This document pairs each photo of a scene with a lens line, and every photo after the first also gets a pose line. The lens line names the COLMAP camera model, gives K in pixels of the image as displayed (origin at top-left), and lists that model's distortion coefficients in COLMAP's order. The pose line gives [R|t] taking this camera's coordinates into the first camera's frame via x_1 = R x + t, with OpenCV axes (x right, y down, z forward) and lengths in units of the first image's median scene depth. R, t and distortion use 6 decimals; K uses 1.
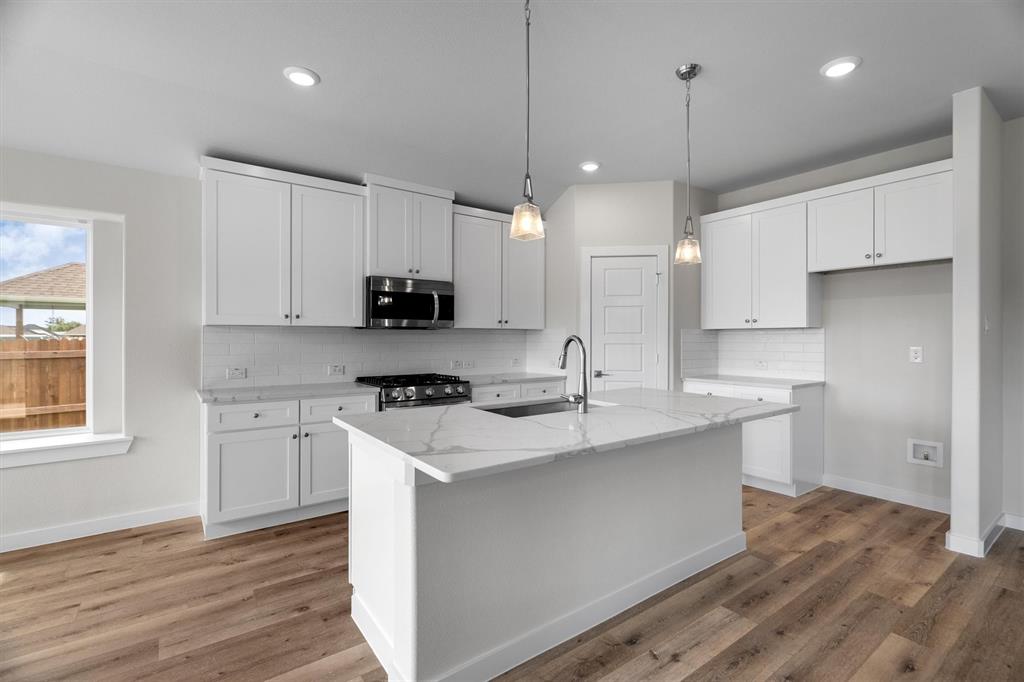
lens RADIAL K [[468.0, 0, 514.4], [0, 468.0, 336.5], [0, 0, 1]] dist [-0.003481, -0.000162]
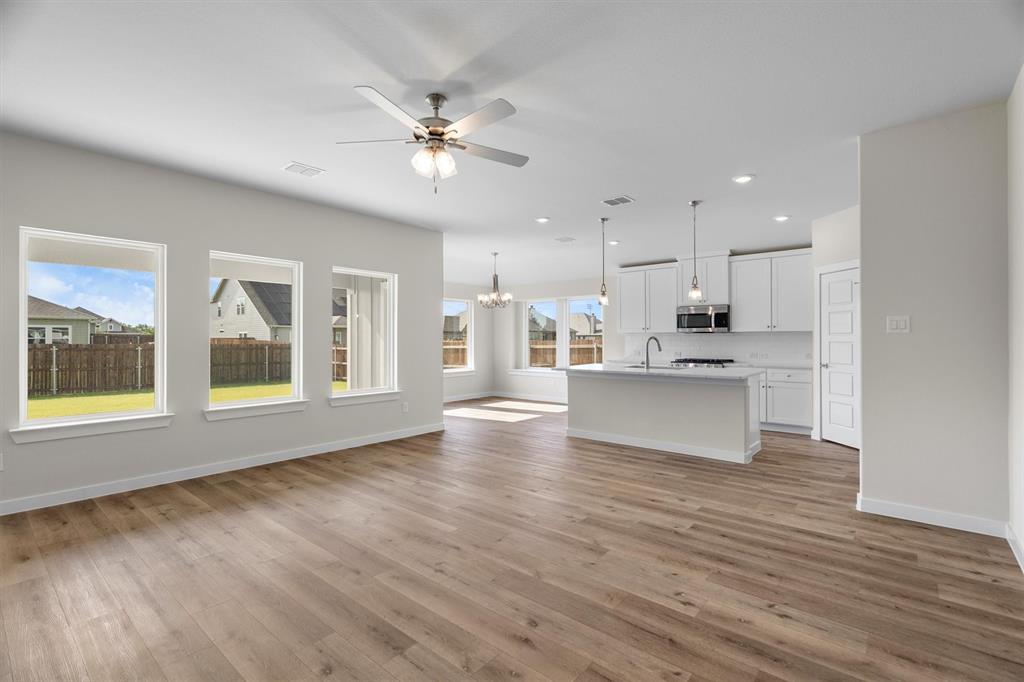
lens RADIAL K [[469.0, 0, 515.1], [0, 469.0, 340.4], [0, 0, 1]] dist [-0.002211, 0.000218]
pose [[0.239515, 0.001332, -0.970892, 1.393131], [0.004025, 0.999989, 0.002365, 0.005235], [0.970884, -0.004474, 0.239507, -0.141134]]
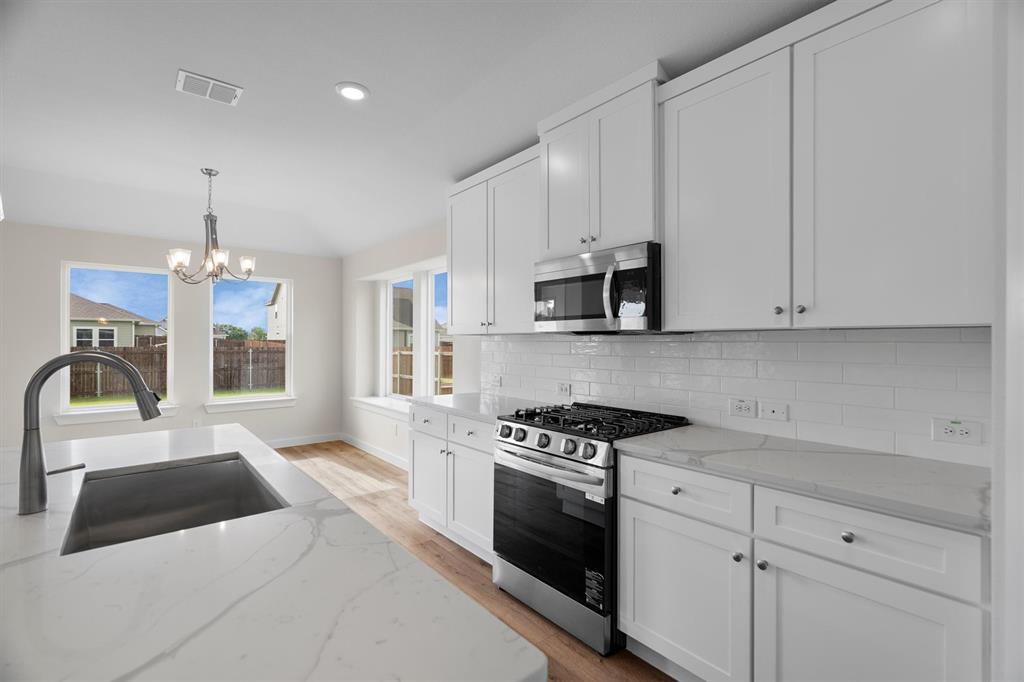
lens RADIAL K [[469.0, 0, 515.1], [0, 469.0, 340.4], [0, 0, 1]] dist [-0.002211, 0.000218]
pose [[0.056900, -0.004274, -0.998371, 0.393670], [-0.001297, 0.999990, -0.004354, -0.005889], [0.998379, 0.001543, 0.056894, 0.881485]]
